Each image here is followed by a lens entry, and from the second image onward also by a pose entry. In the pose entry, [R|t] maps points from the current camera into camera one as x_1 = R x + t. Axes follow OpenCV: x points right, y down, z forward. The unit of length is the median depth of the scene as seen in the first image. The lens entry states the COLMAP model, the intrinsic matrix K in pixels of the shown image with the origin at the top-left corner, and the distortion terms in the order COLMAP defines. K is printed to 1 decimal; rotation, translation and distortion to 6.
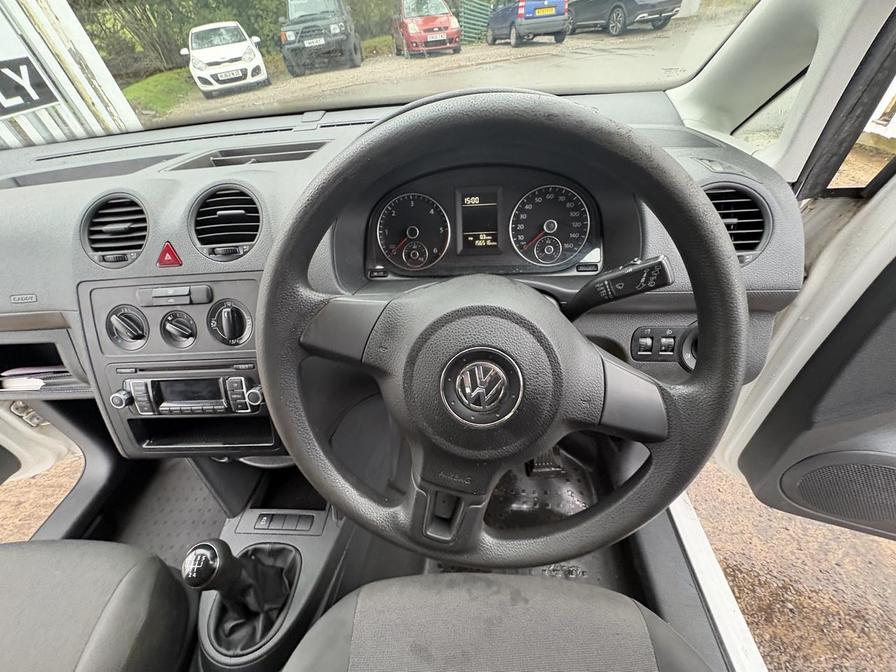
lens RADIAL K [[355.2, 0, 446.4], [0, 355.2, 335.9], [0, 0, 1]] dist [-0.002788, -0.000030]
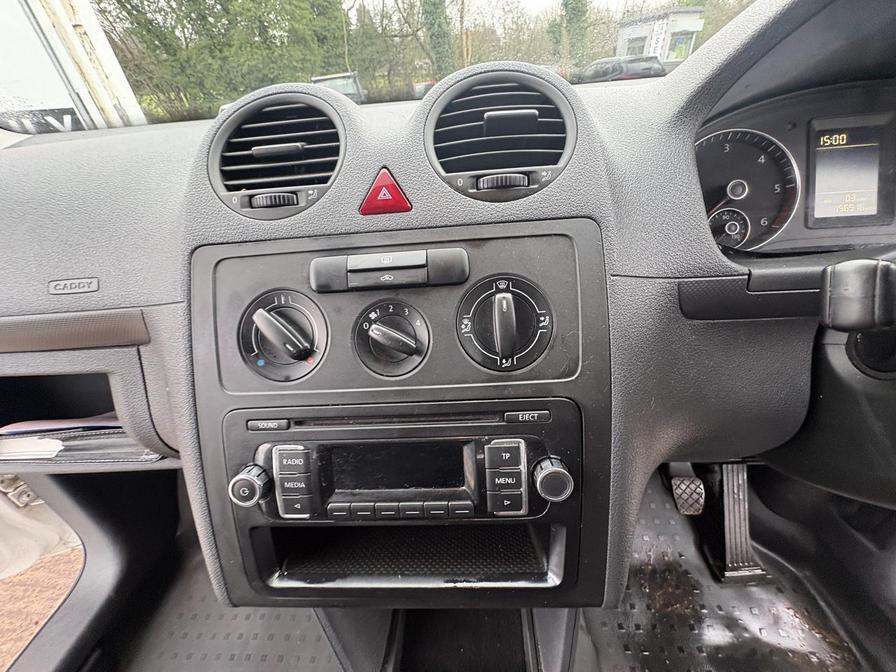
lens RADIAL K [[355.8, 0, 446.1], [0, 355.8, 337.6], [0, 0, 1]] dist [-0.003379, 0.001036]
pose [[0.999976, 0.004326, 0.005319, -0.585085], [-0.003460, 0.988187, -0.153217, 0.048330], [-0.005920, 0.153195, 0.988178, 0.441416]]
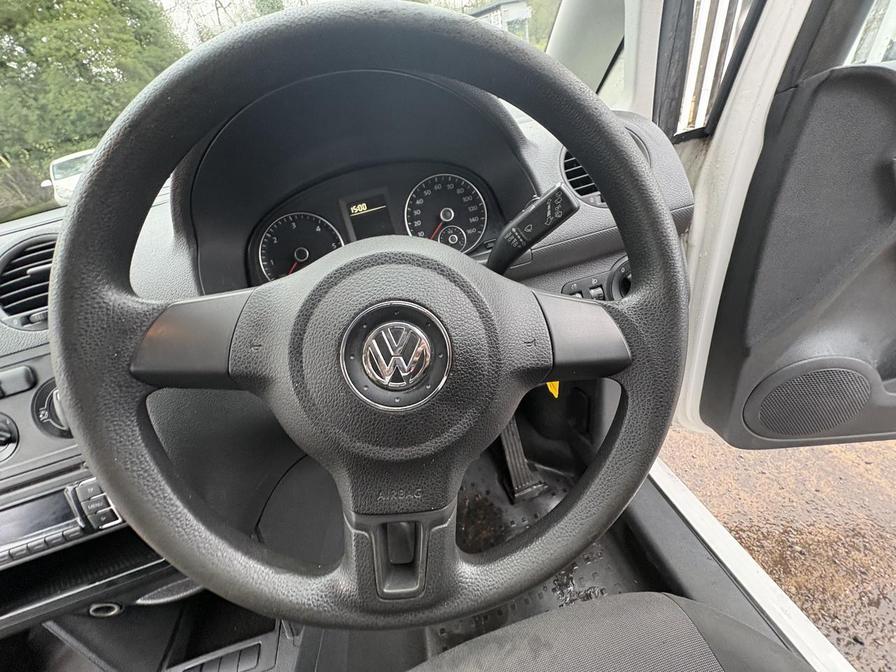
lens RADIAL K [[355.8, 0, 446.1], [0, 355.8, 337.6], [0, 0, 1]] dist [-0.003379, 0.001036]
pose [[0.950912, -0.255475, 0.174638, 0.039281], [0.279731, 0.950960, -0.132004, 0.121388], [-0.132350, 0.174375, 0.975744, 0.126142]]
